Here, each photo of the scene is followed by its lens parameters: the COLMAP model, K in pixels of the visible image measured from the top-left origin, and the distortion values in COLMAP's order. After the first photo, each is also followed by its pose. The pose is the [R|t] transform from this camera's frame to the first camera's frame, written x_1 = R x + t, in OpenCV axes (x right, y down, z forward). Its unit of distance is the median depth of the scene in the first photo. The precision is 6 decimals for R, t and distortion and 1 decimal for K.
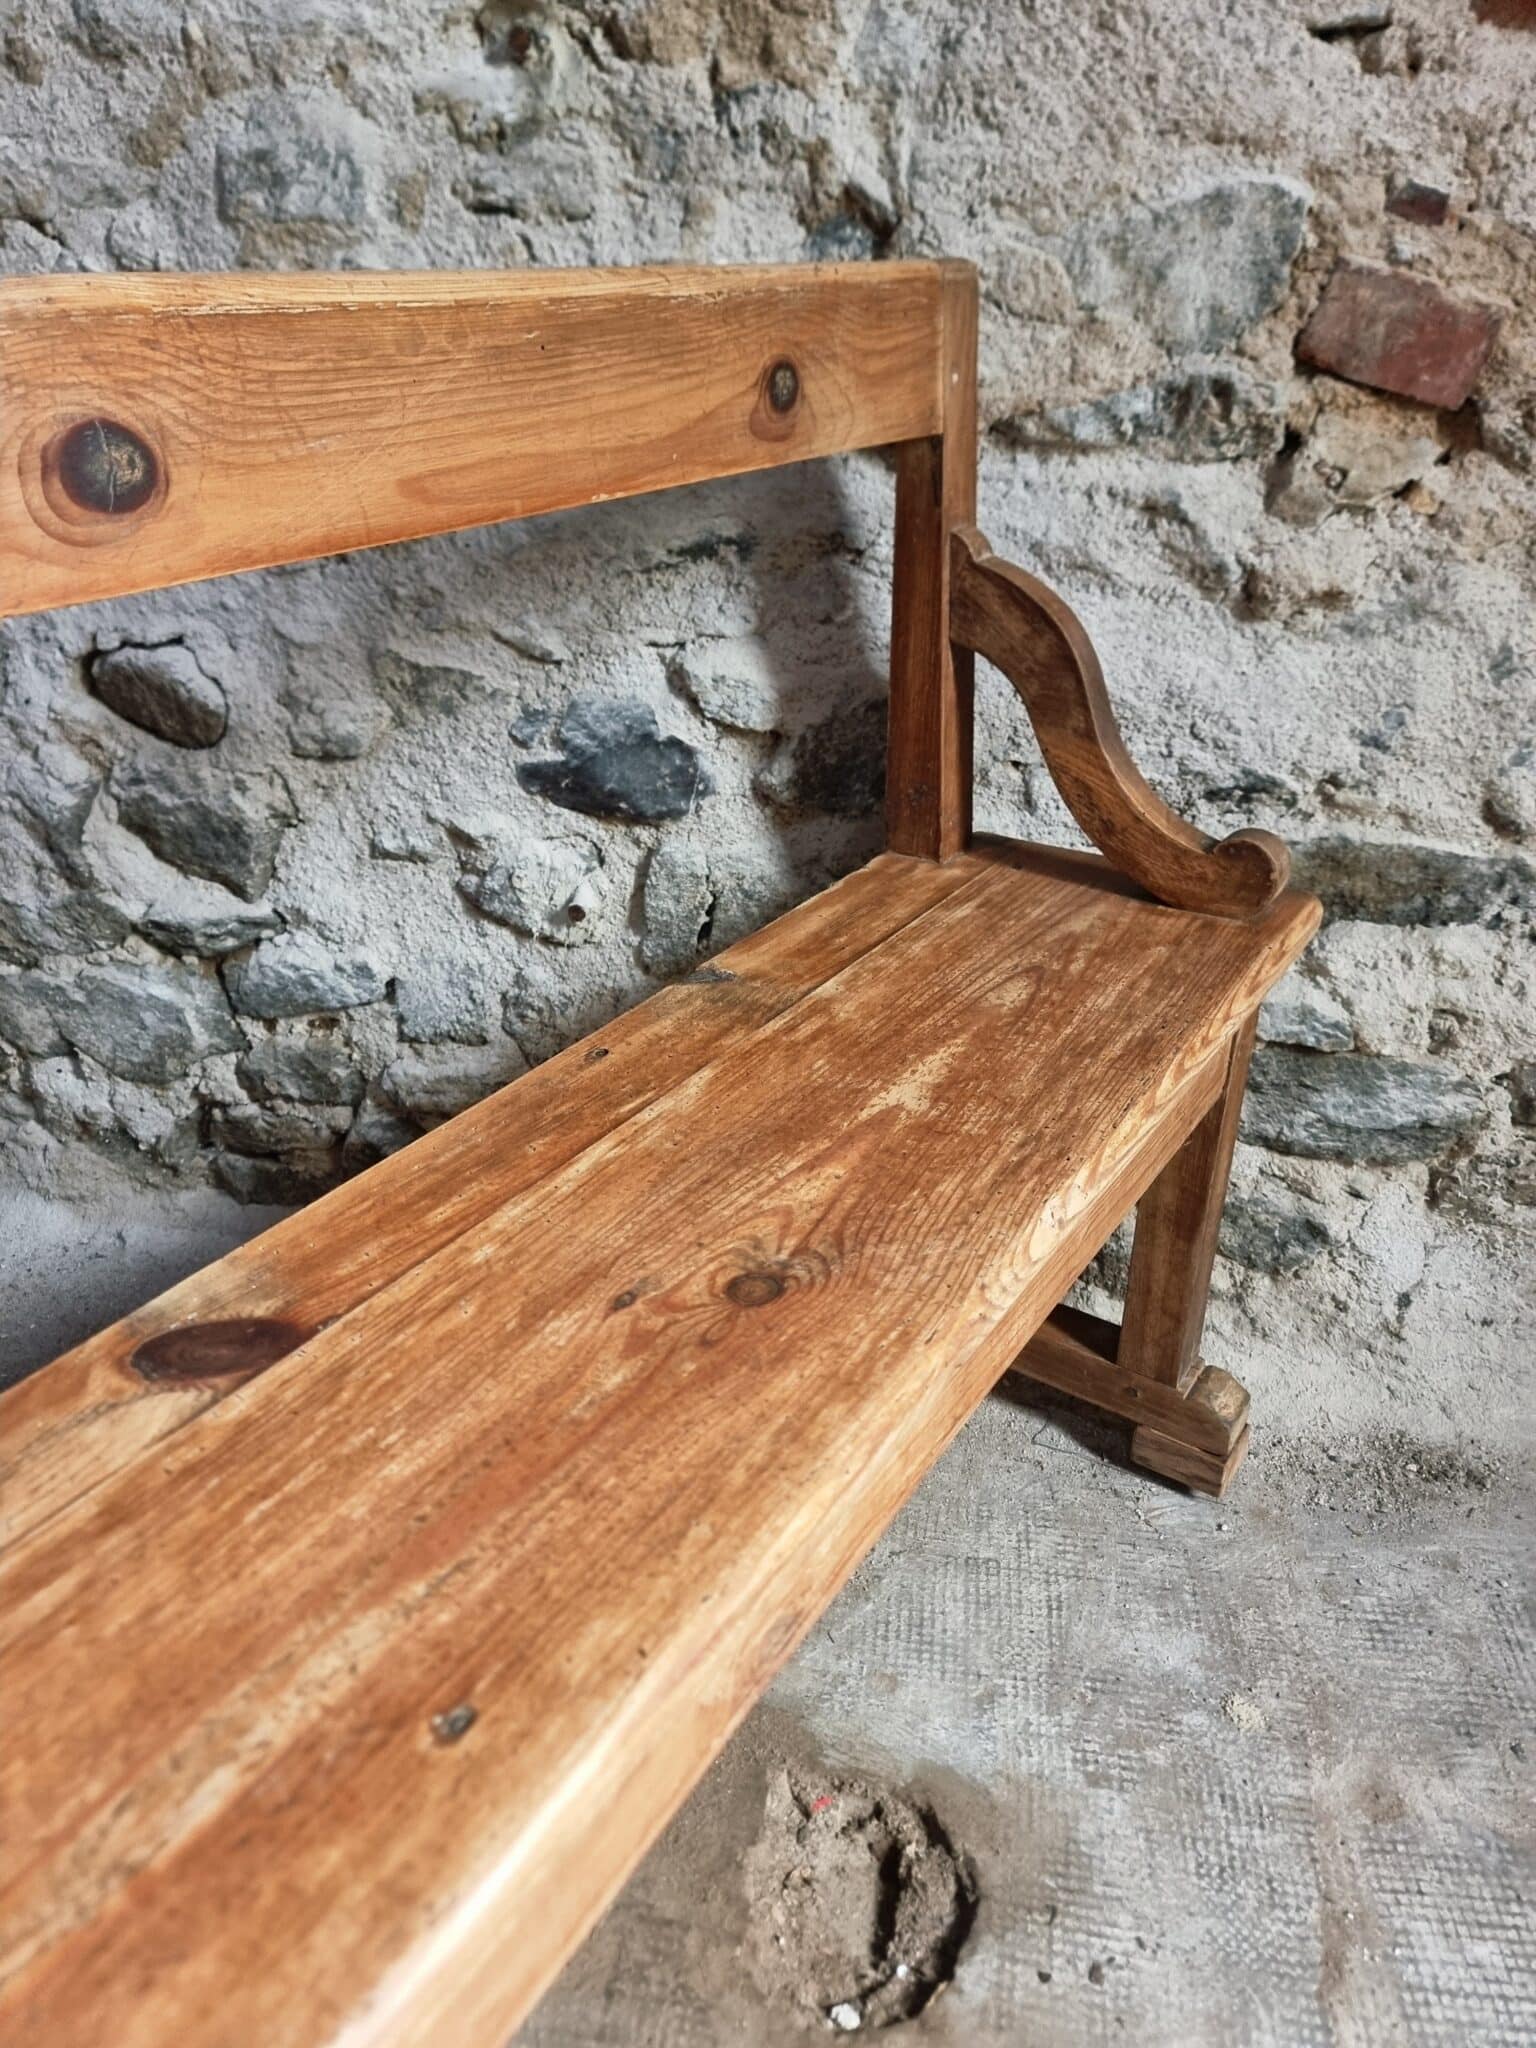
lens RADIAL K [[1430.9, 0, 737.8], [0, 1430.9, 1047.7], [0, 0, 1]] dist [0.056516, -0.053302]
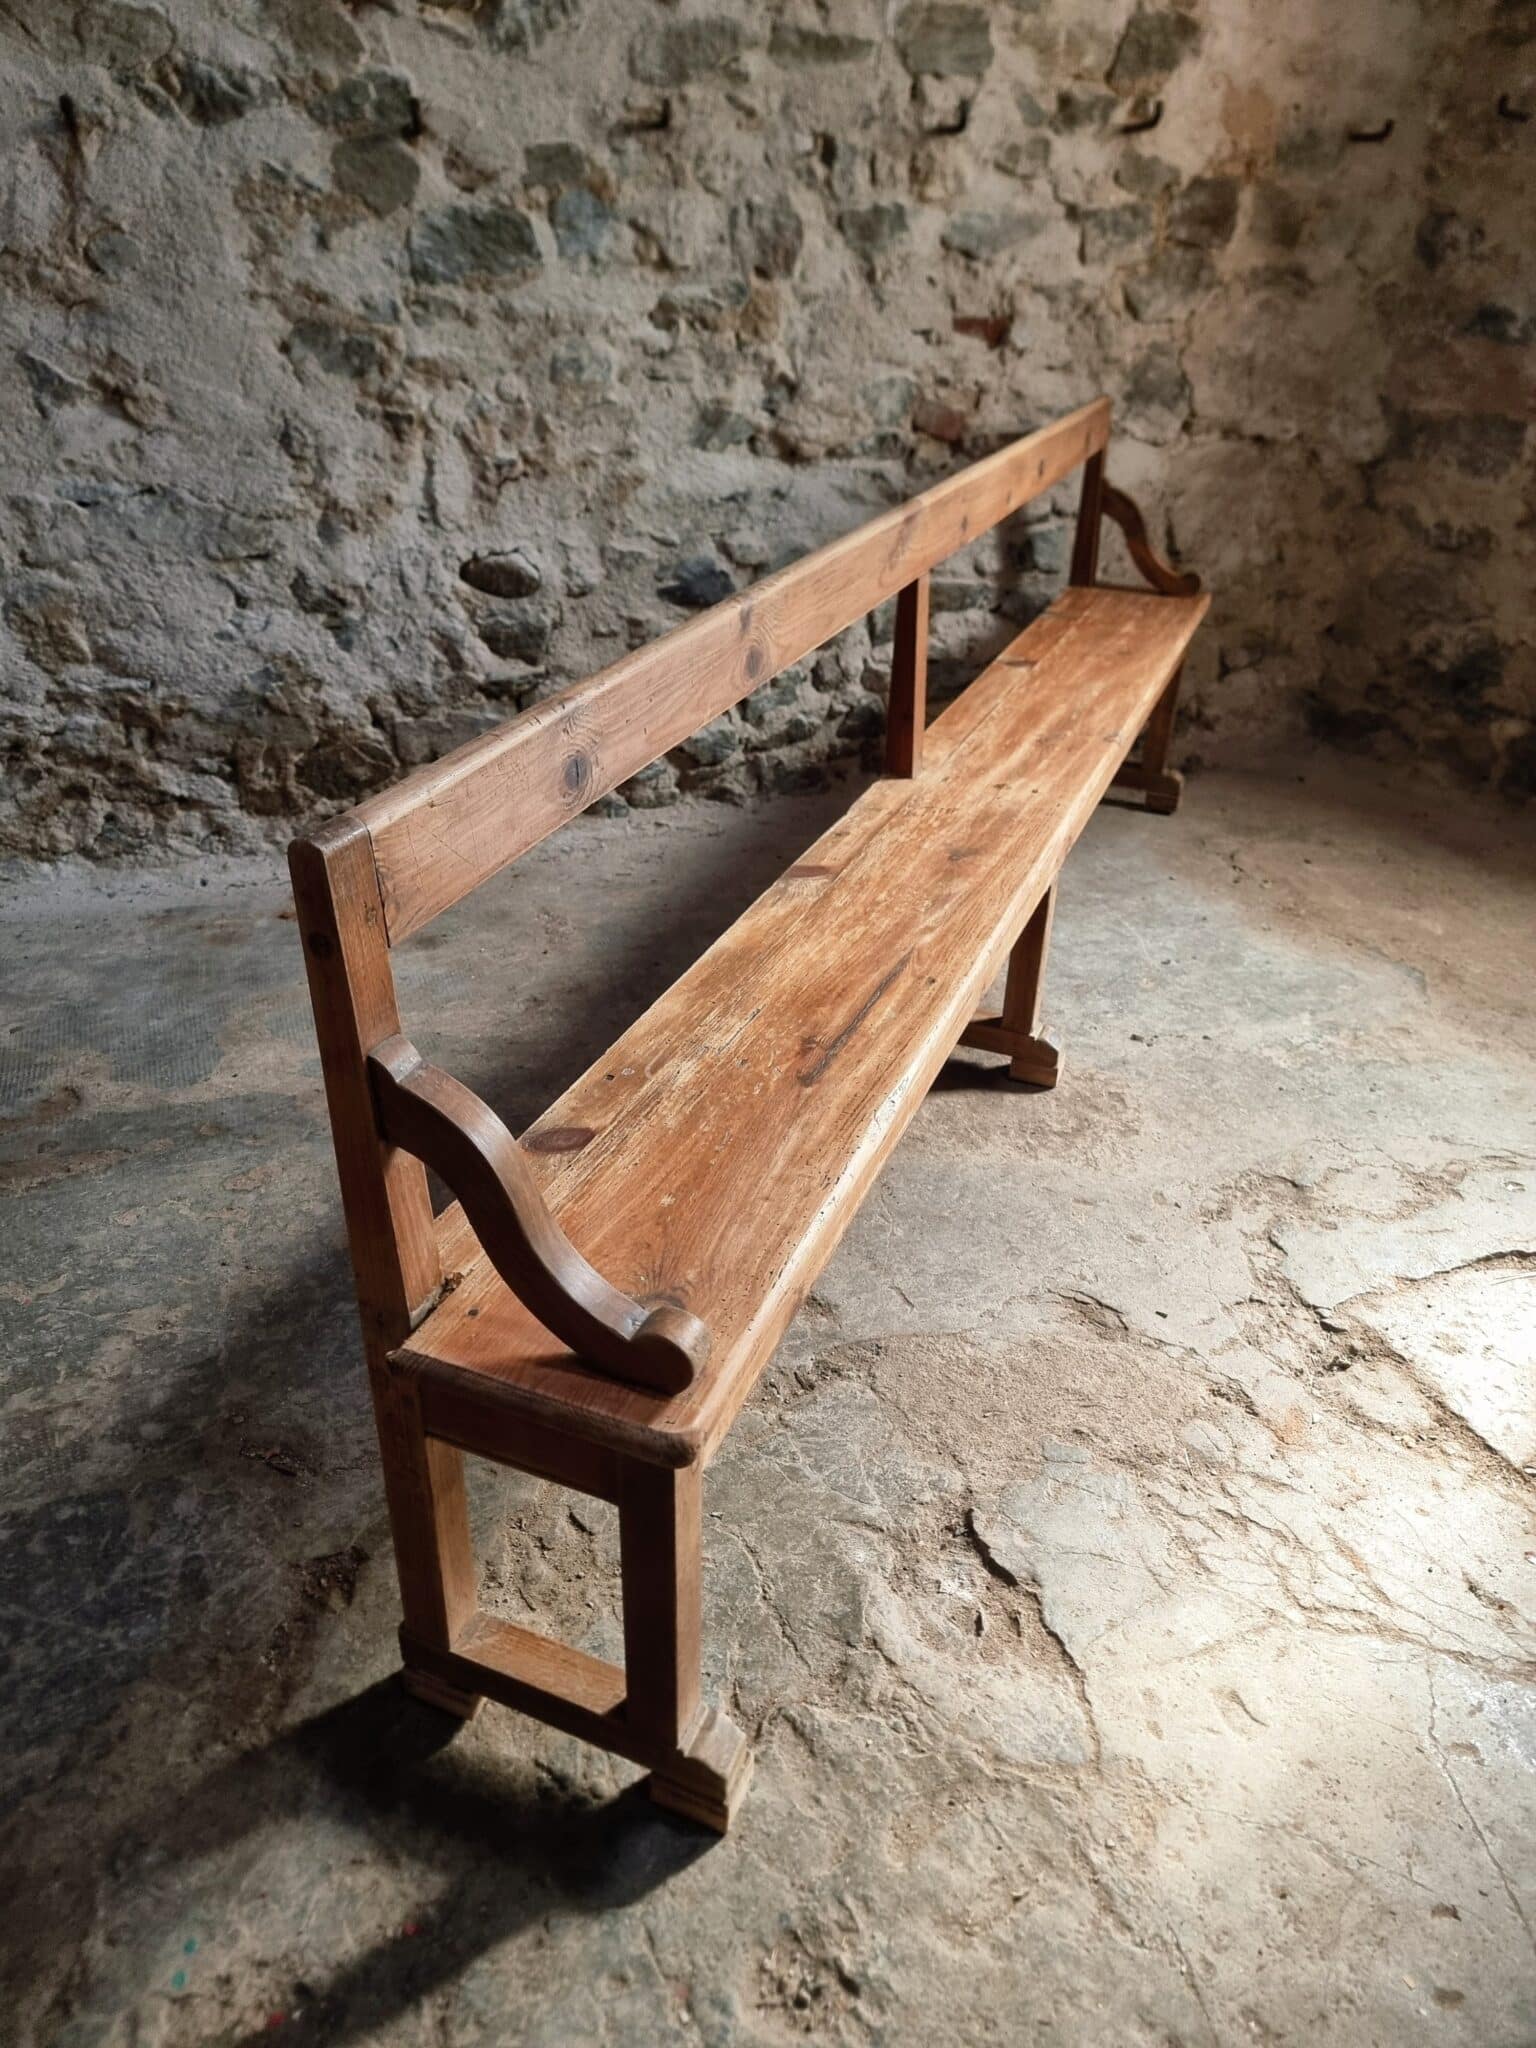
lens RADIAL K [[1430.9, 0, 737.8], [0, 1430.9, 1047.7], [0, 0, 1]] dist [0.056516, -0.053302]
pose [[0.850474, -0.237582, 0.469306, -1.552605], [0.217732, 0.971169, 0.097073, 0.408545], [-0.478839, 0.019625, 0.877684, -1.399543]]
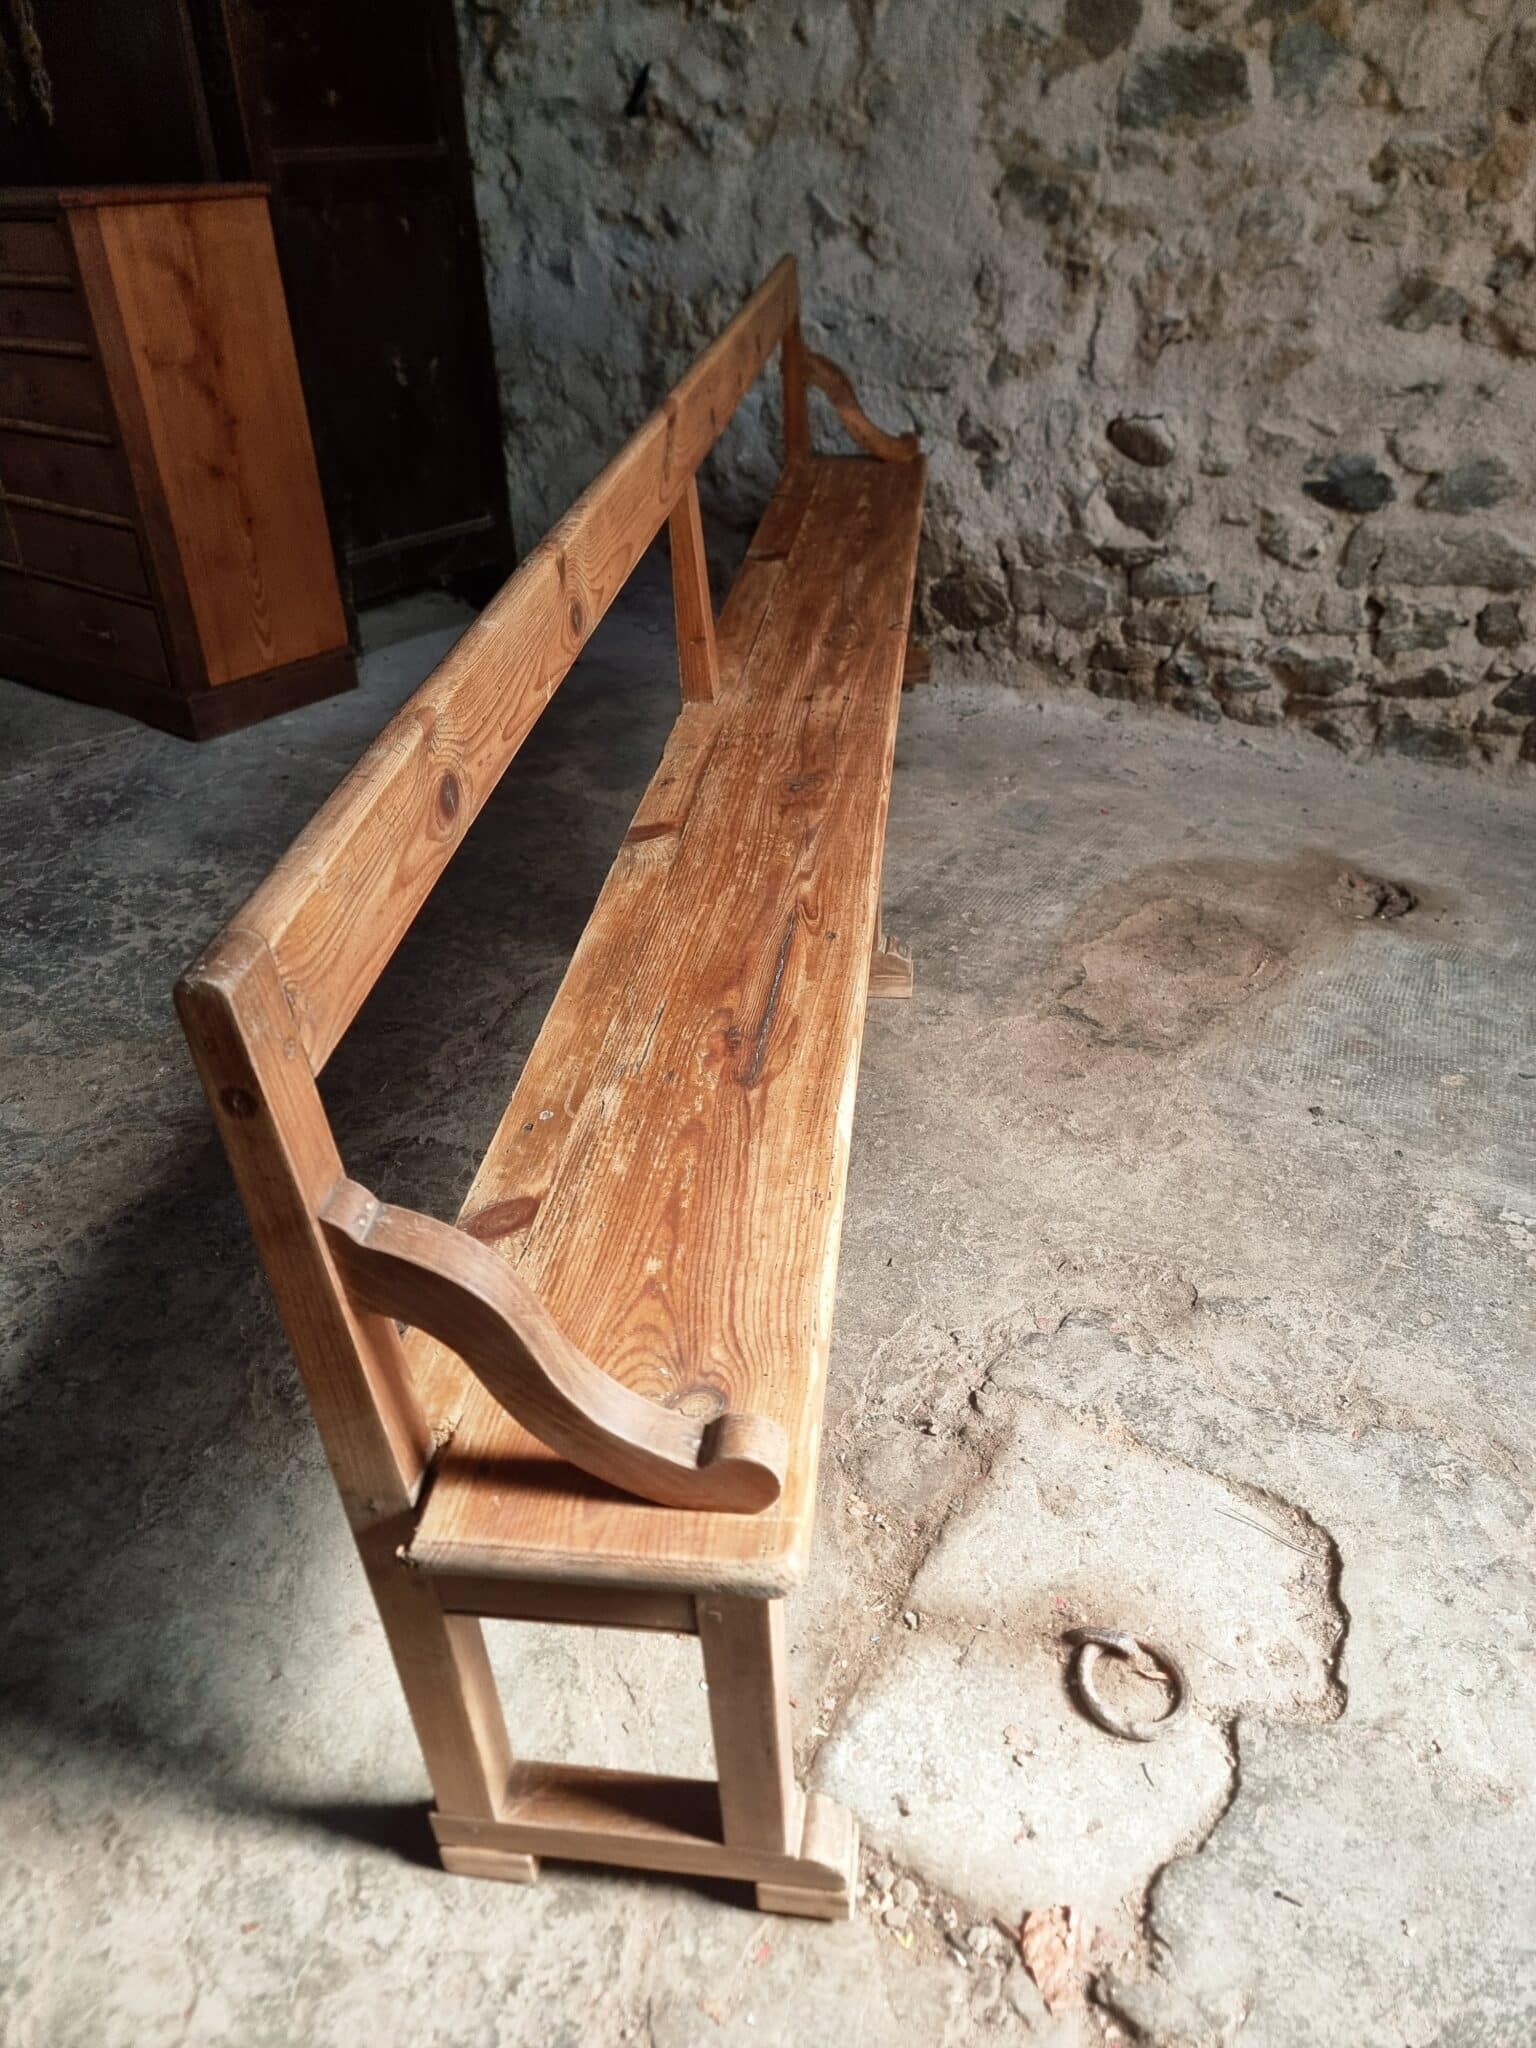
lens RADIAL K [[1433.5, 0, 767.3], [0, 1433.5, 1029.9], [0, 0, 1]] dist [0.069929, -0.064411]
pose [[0.933406, 0.197047, -0.299875, -0.093246], [-0.161392, 0.976966, 0.139604, 0.506703], [0.320476, -0.081910, 0.943708, -1.645749]]
